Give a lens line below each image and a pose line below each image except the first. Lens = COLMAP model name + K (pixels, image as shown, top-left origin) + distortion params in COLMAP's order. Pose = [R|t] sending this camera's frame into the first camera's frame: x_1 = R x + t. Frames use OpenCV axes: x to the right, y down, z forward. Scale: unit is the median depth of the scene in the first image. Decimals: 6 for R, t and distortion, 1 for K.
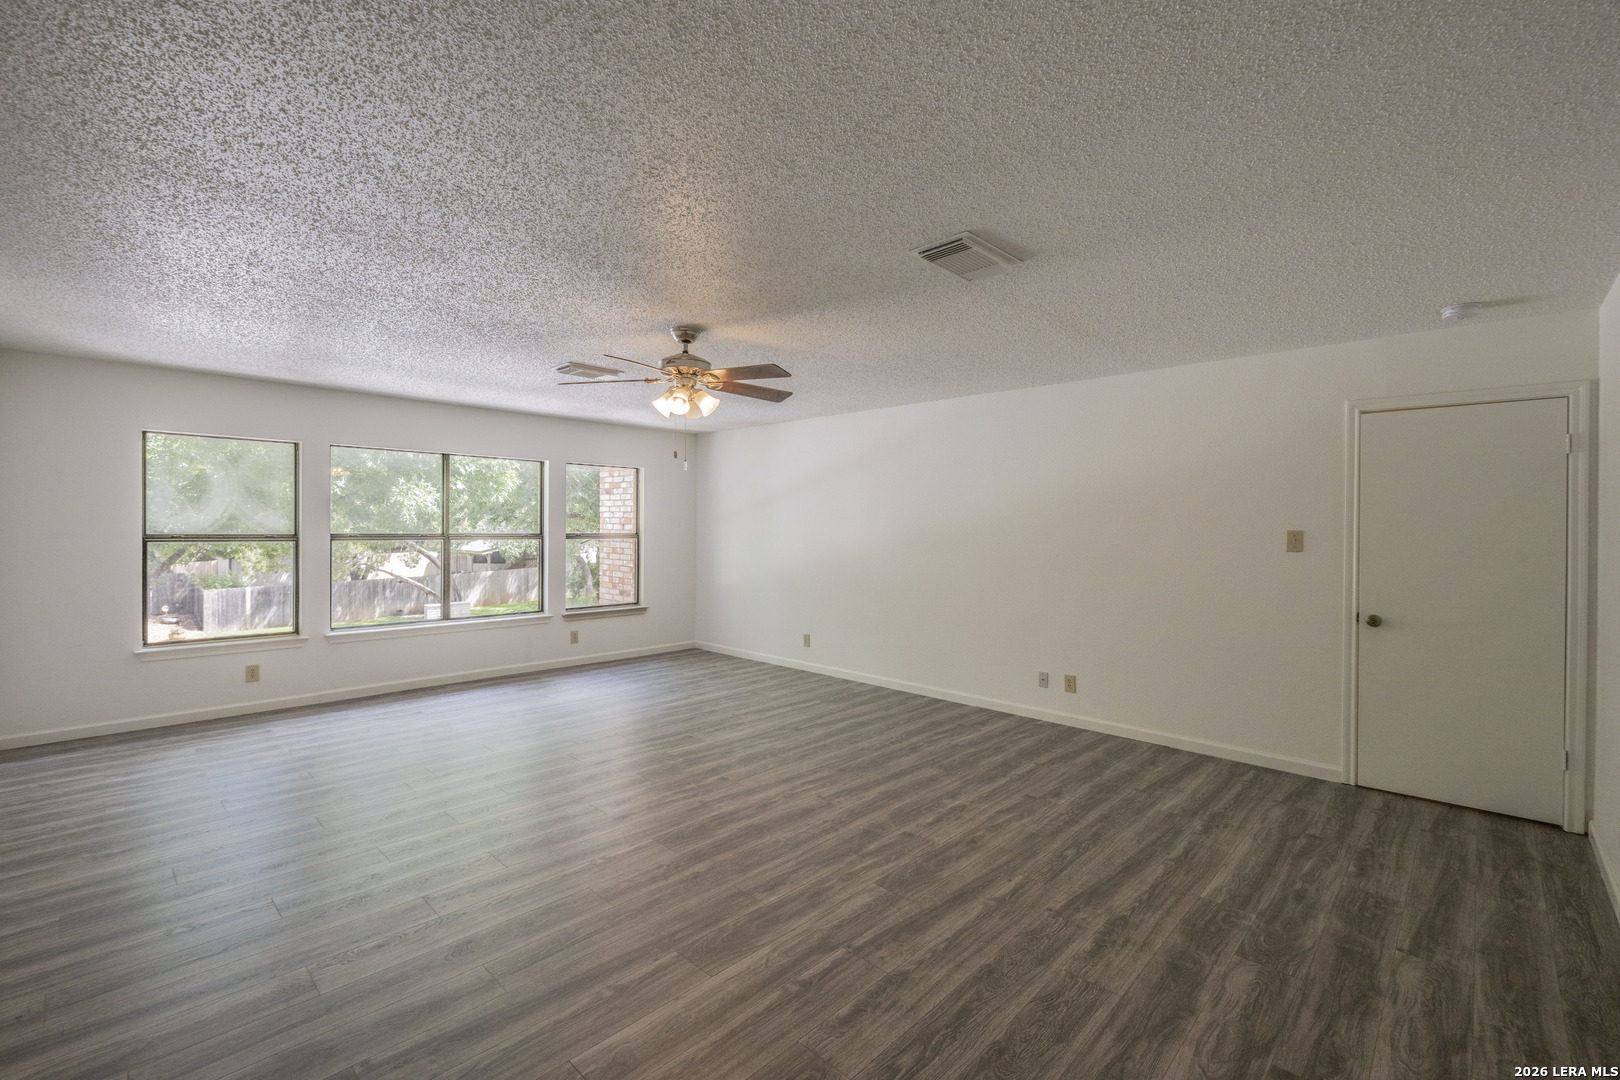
lens RADIAL K [[691.8, 0, 803.6], [0, 691.8, 535.6], [0, 0, 1]] dist [0.001998, 0.000418]
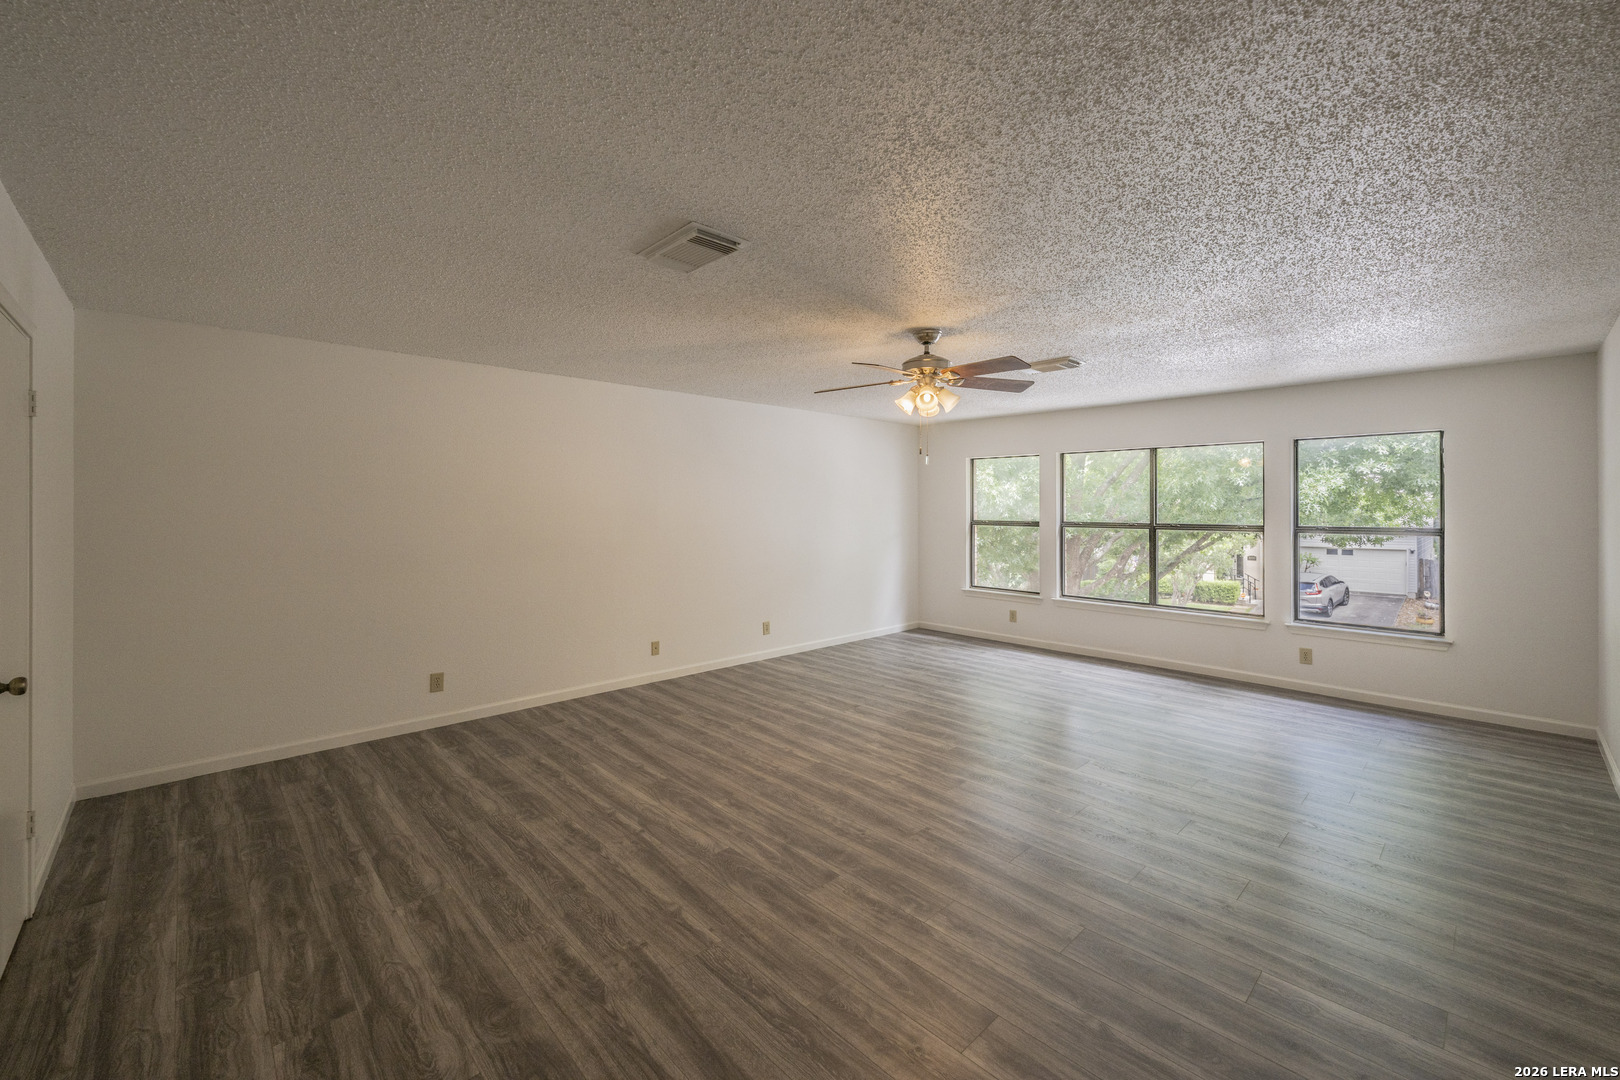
lens RADIAL K [[642.7, 0, 805.9], [0, 642.7, 510.7], [0, 0, 1]] dist [-0.003581, 0.000770]
pose [[-0.026186, -0.003064, -0.999652, 1.146907], [-0.020144, 0.999794, -0.002537, -0.024297], [0.999454, 0.020070, -0.026243, 1.181625]]
